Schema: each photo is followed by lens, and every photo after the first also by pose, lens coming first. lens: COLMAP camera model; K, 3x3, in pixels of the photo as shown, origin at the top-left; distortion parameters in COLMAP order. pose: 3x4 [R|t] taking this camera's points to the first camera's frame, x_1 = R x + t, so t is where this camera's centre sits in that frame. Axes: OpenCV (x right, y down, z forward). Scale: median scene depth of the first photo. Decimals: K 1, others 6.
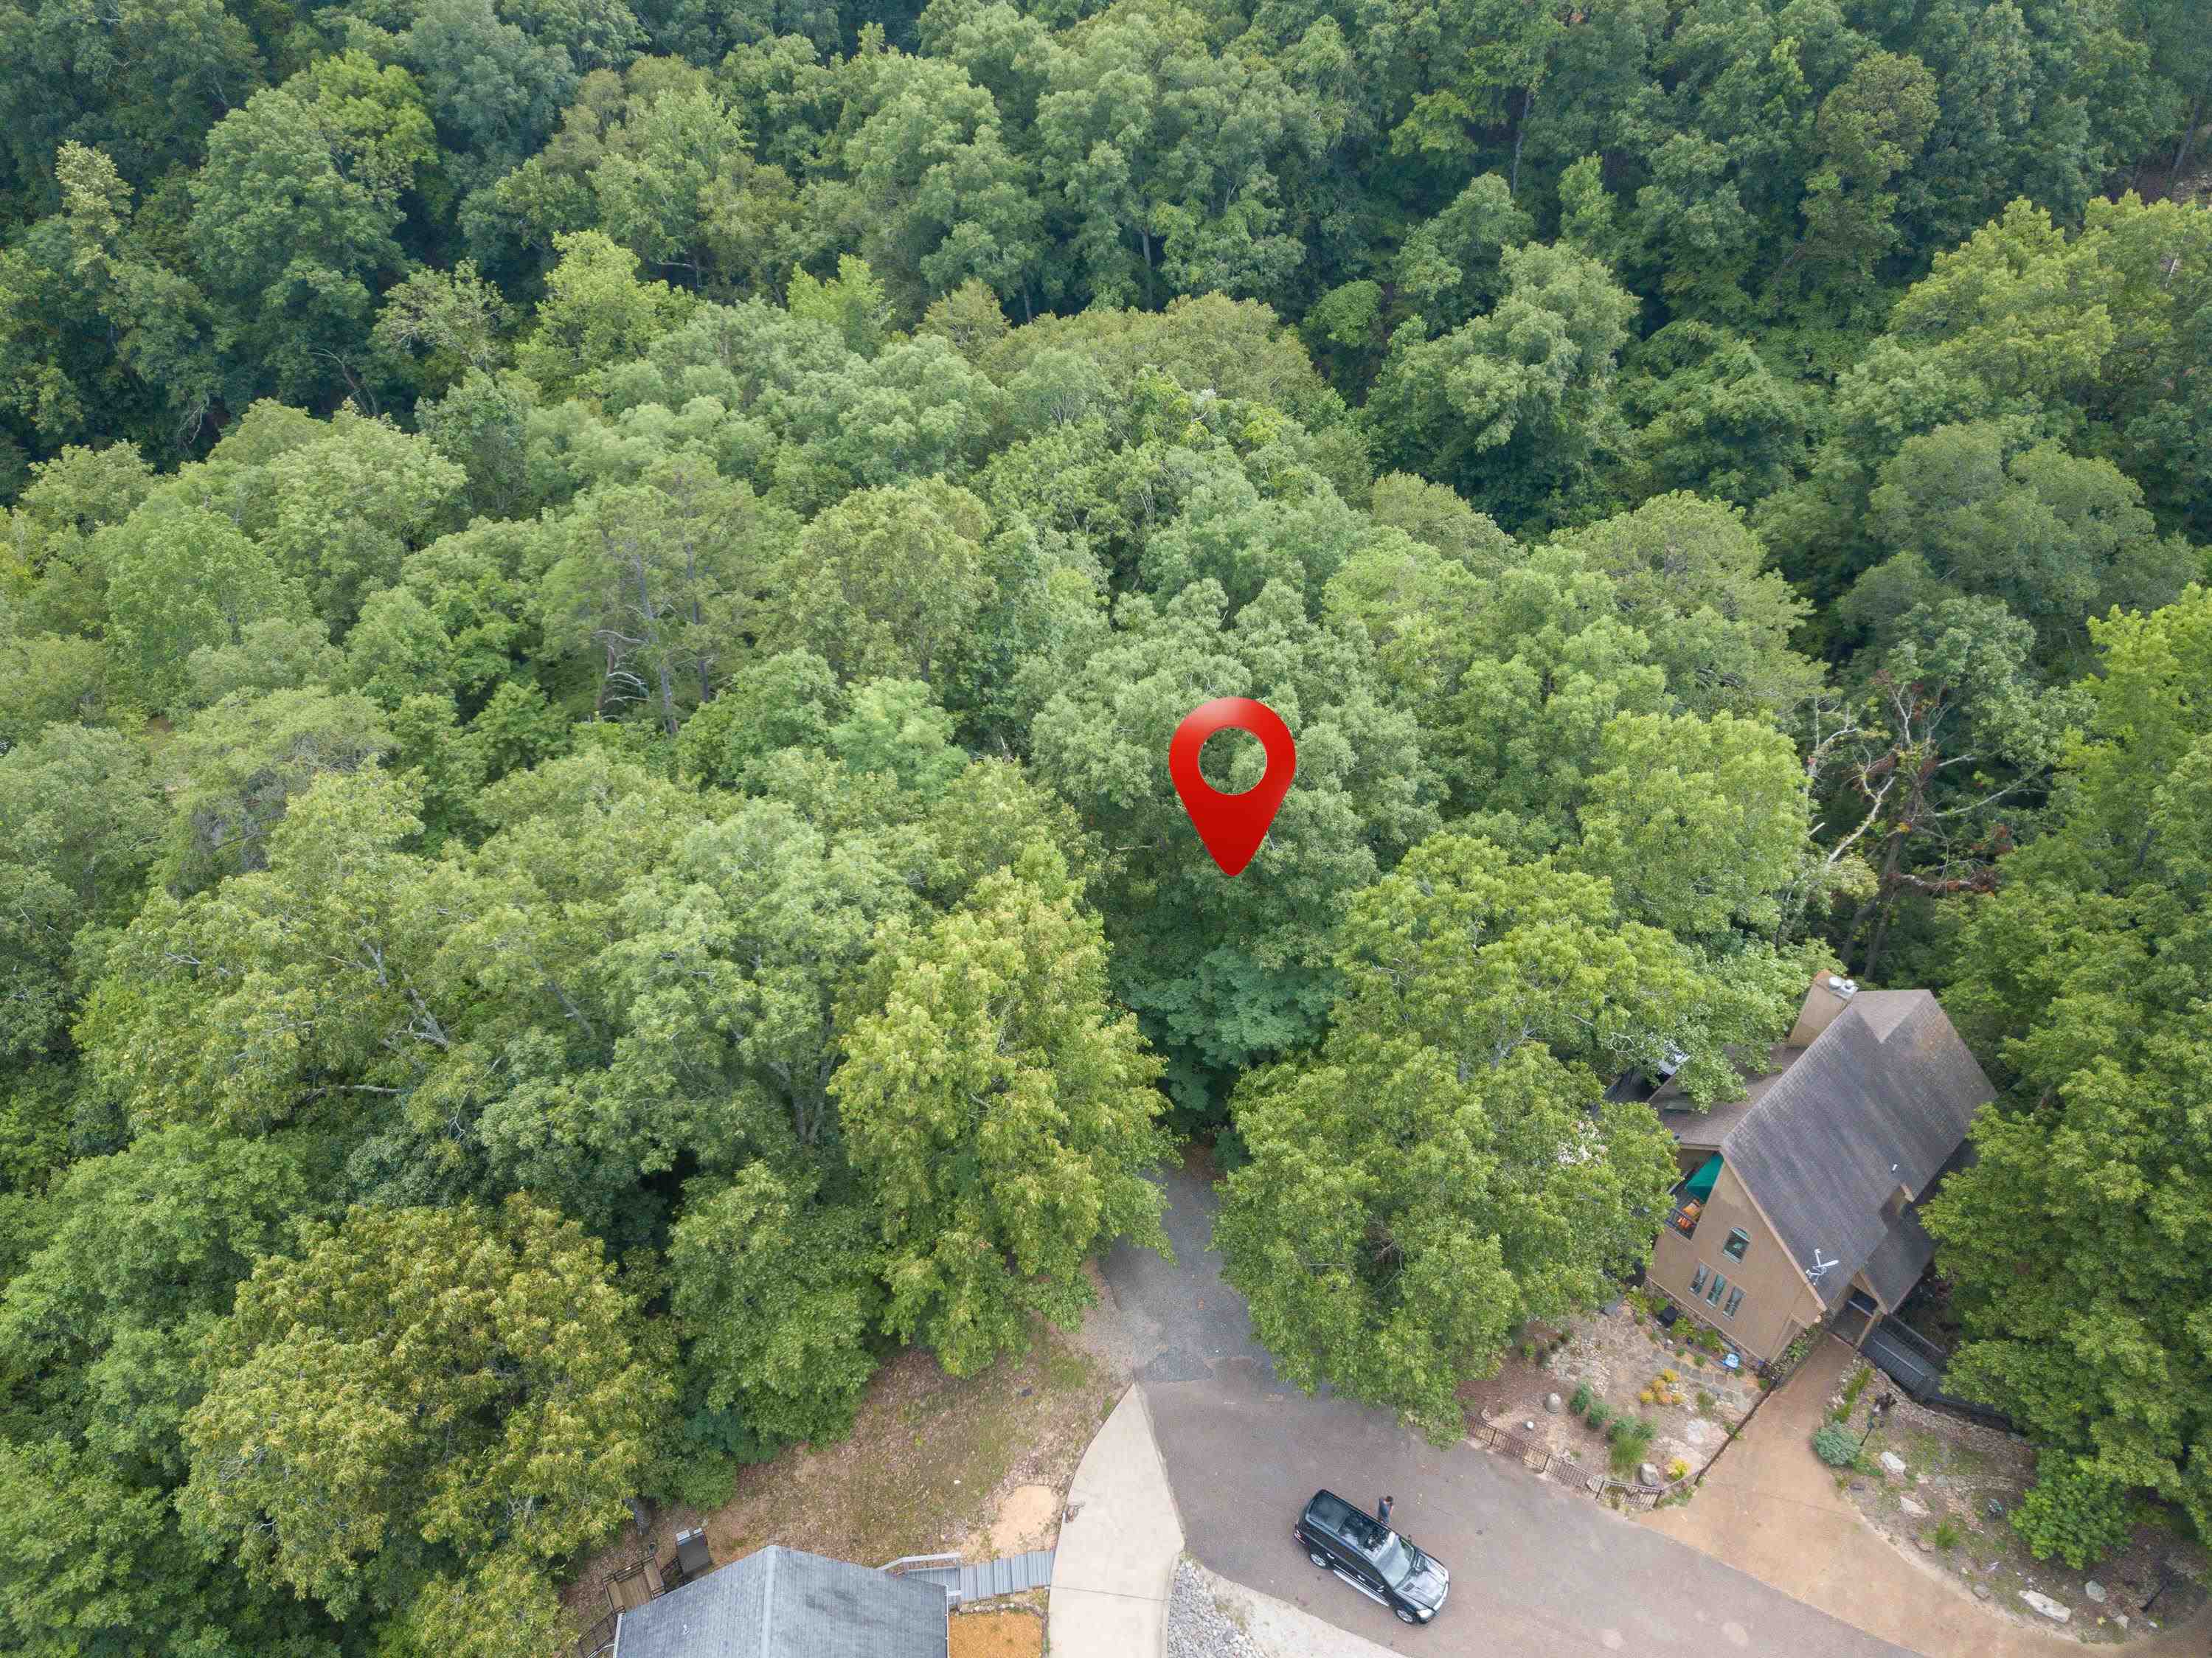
lens RADIAL K [[1685.7, 0, 1113.5], [0, 1685.7, 821.2], [0, 0, 1]] dist [0.024601, 0.001610]
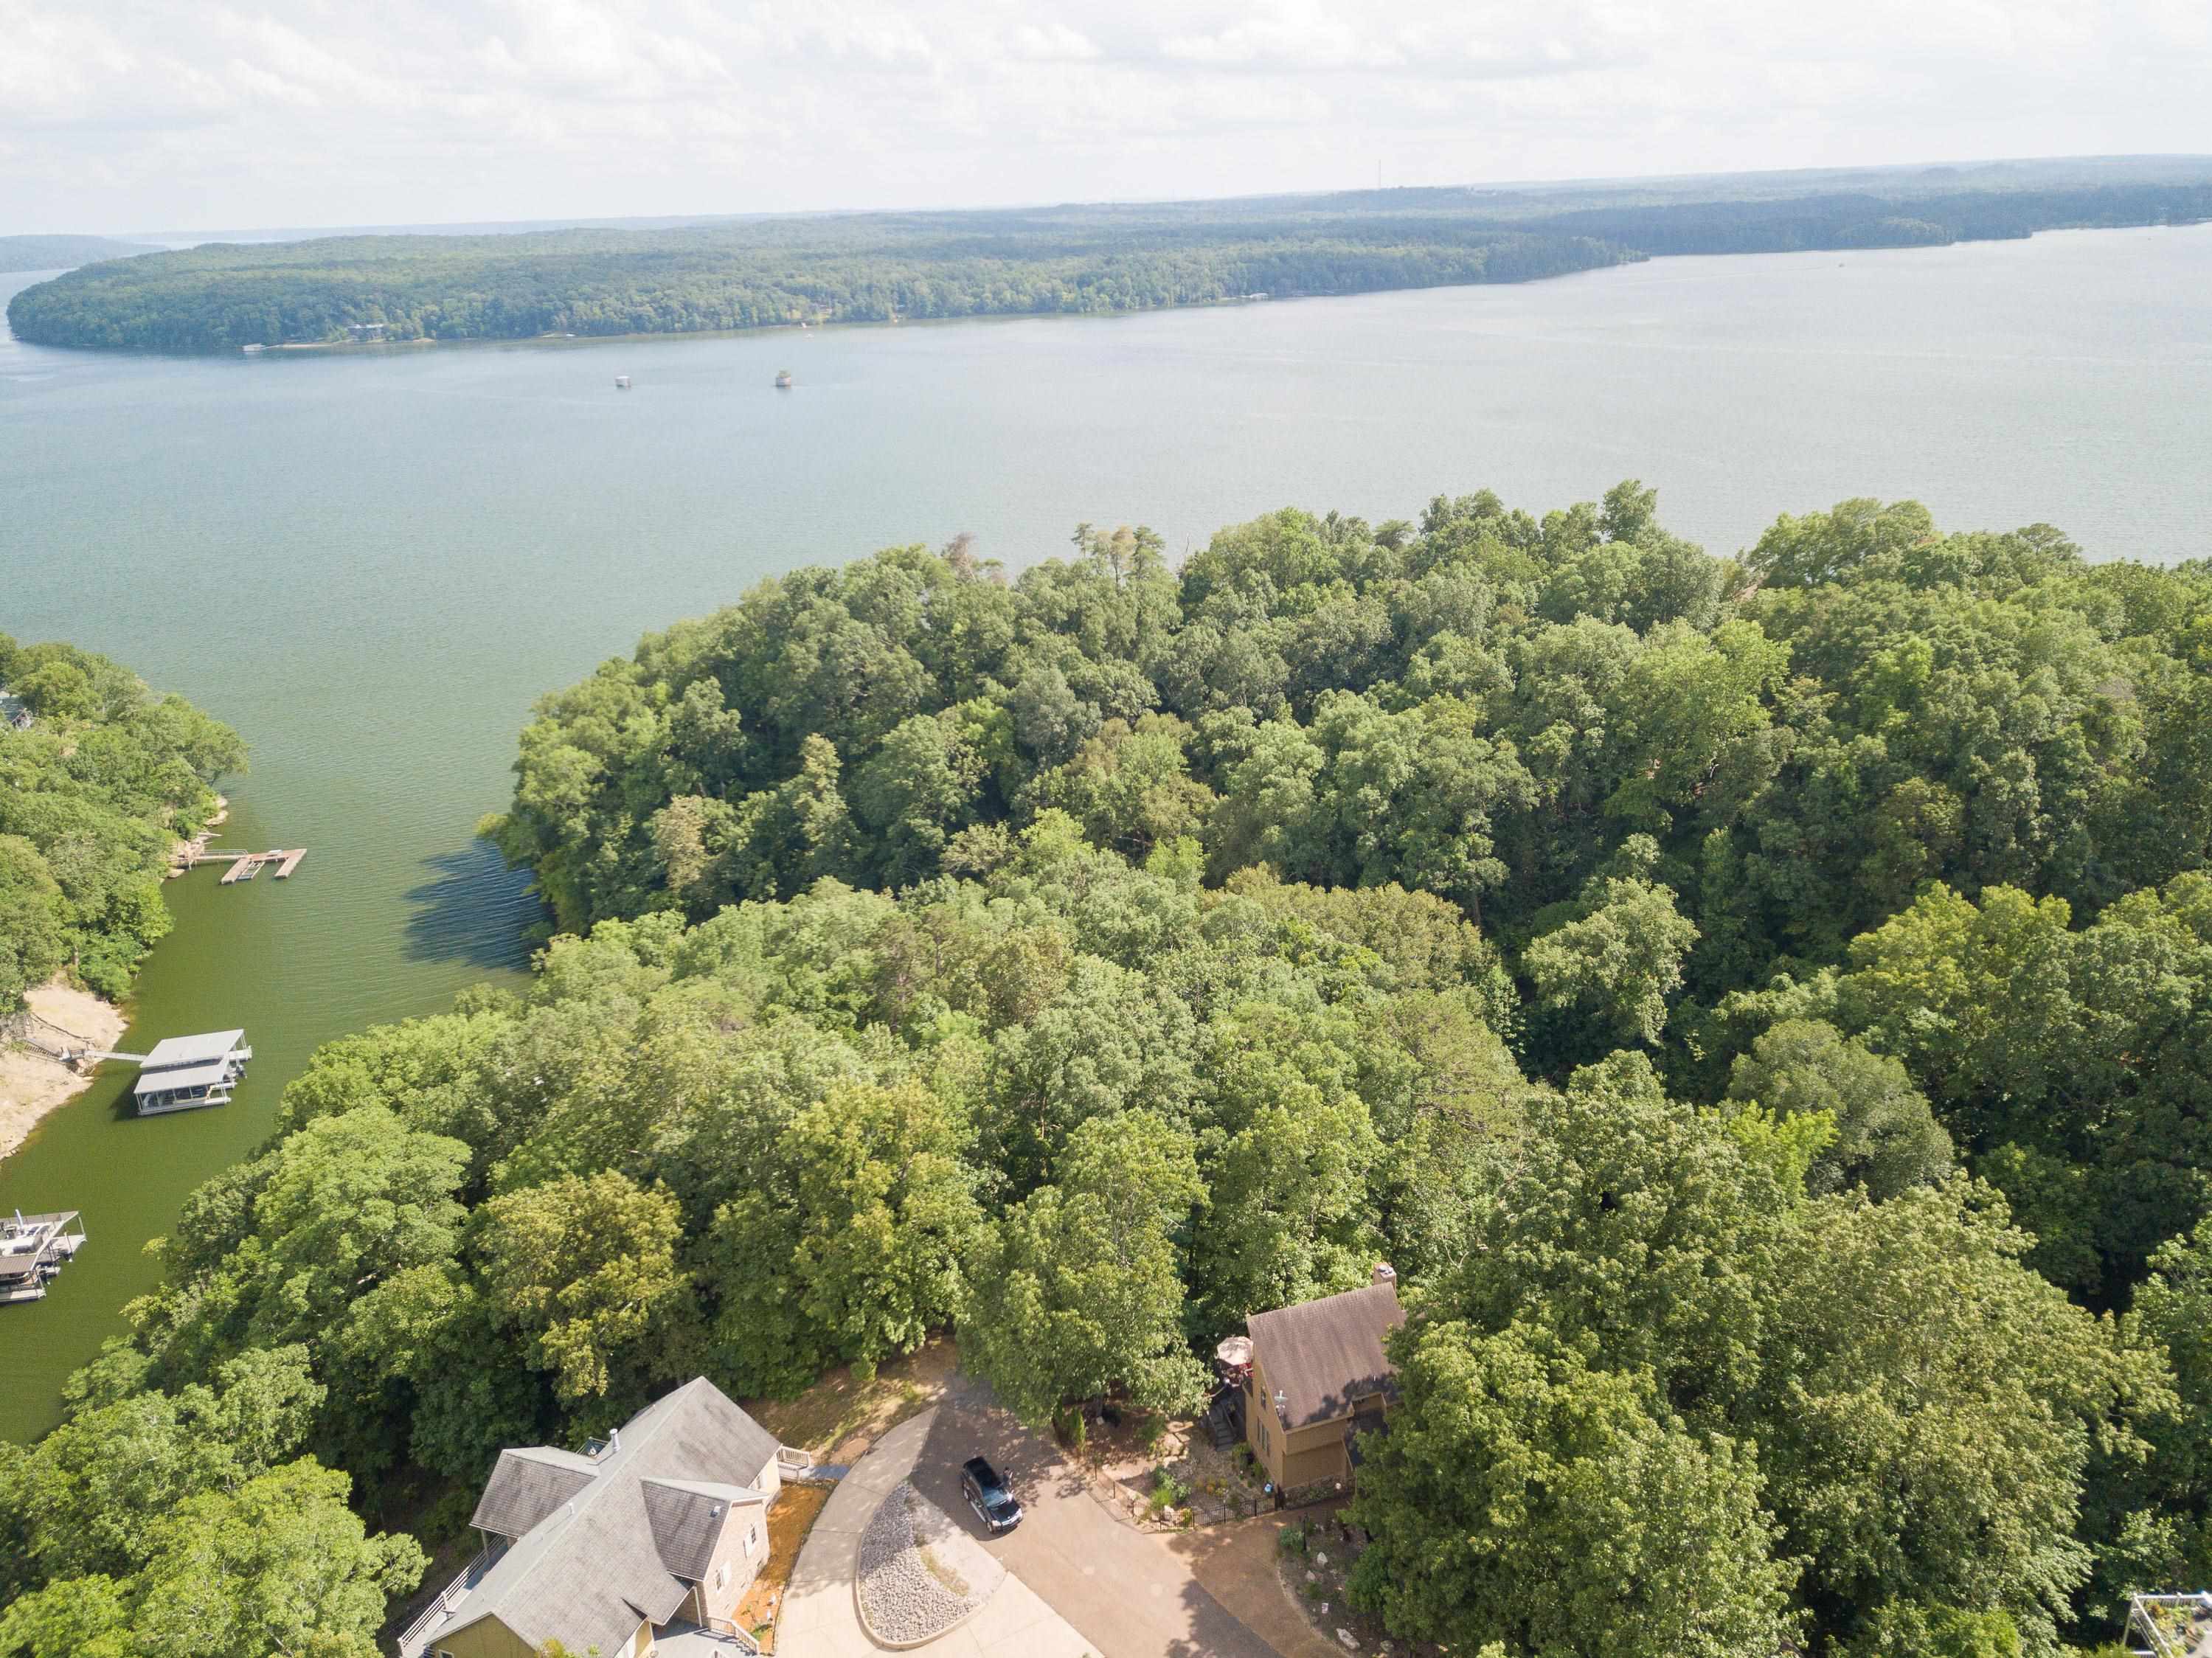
lens RADIAL K [[1685.7, 0, 1113.5], [0, 1685.7, 821.2], [0, 0, 1]] dist [0.024601, 0.001610]
pose [[0.902830, 0.102045, -0.417714, 0.409558], [-0.244820, 0.920596, -0.304248, 0.127491], [0.353499, 0.376949, 0.856124, -0.320511]]
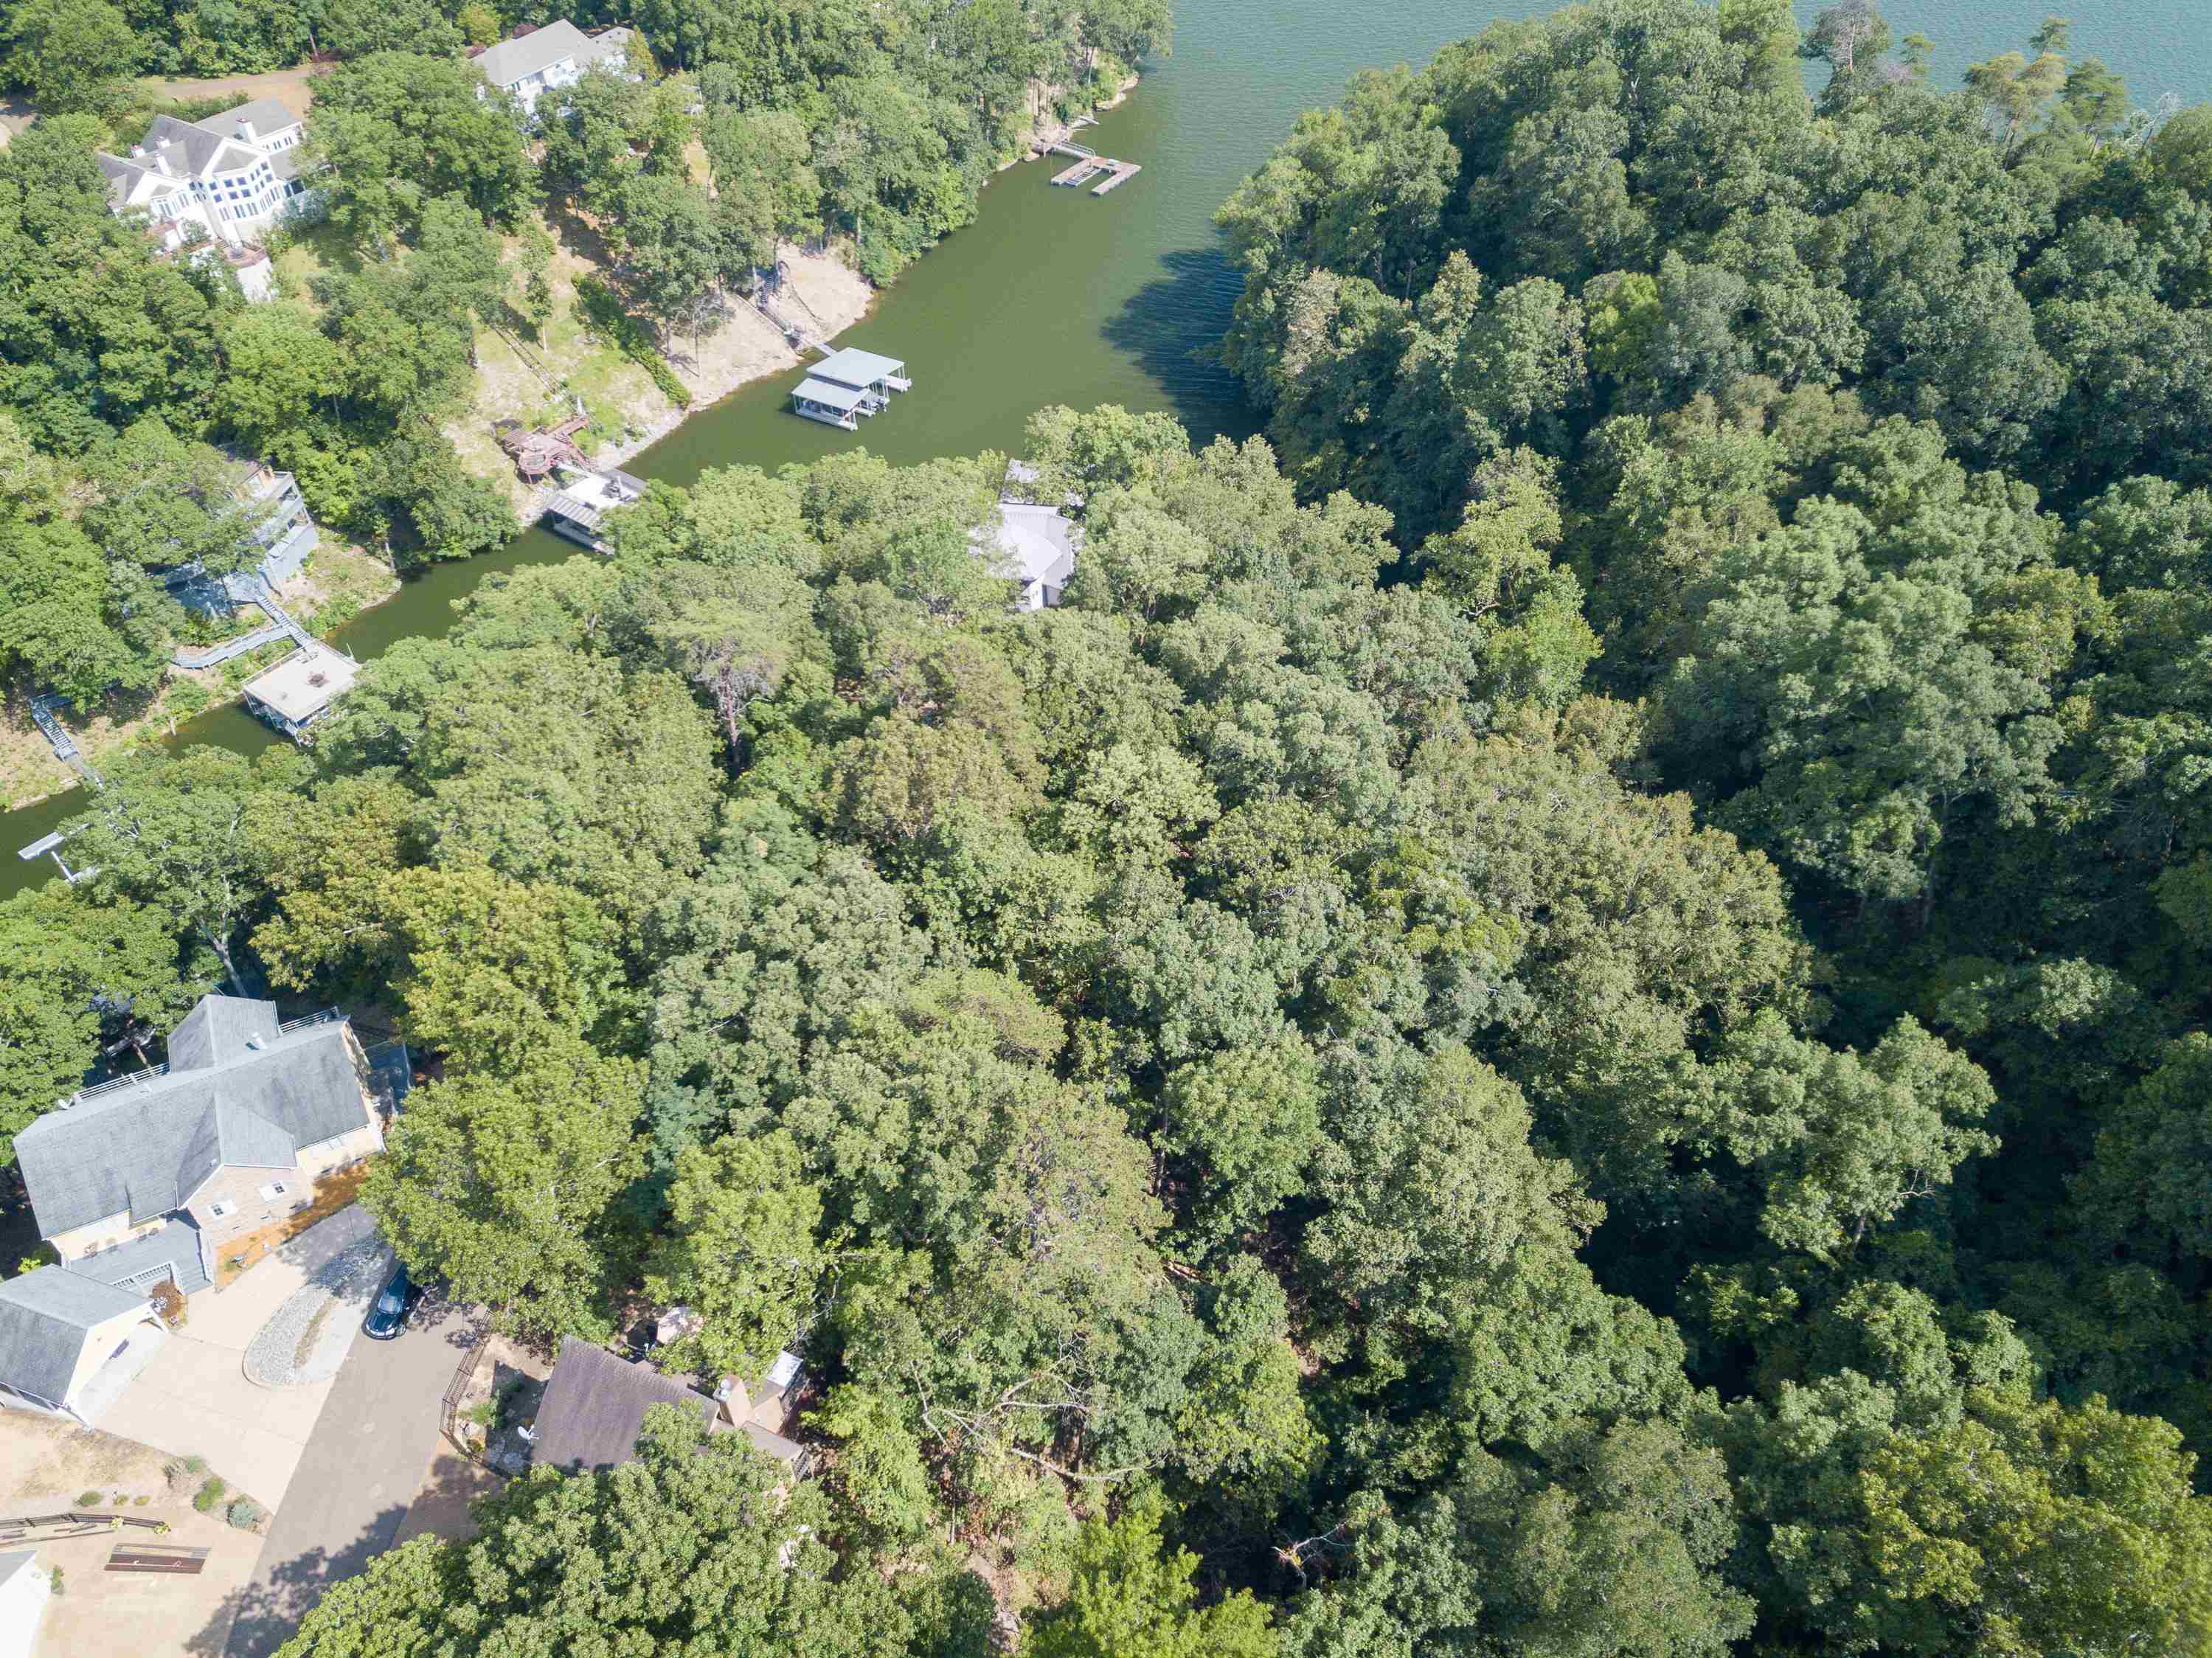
lens RADIAL K [[1682.9, 0, 1112.8], [0, 1682.9, 818.9], [0, 0, 1]] dist [0.026600, 0.000215]
pose [[0.351461, 0.624226, -0.697722, 0.593925], [-0.596359, 0.723777, 0.347135, -0.442122], [0.721686, 0.294088, 0.626643, 0.116176]]
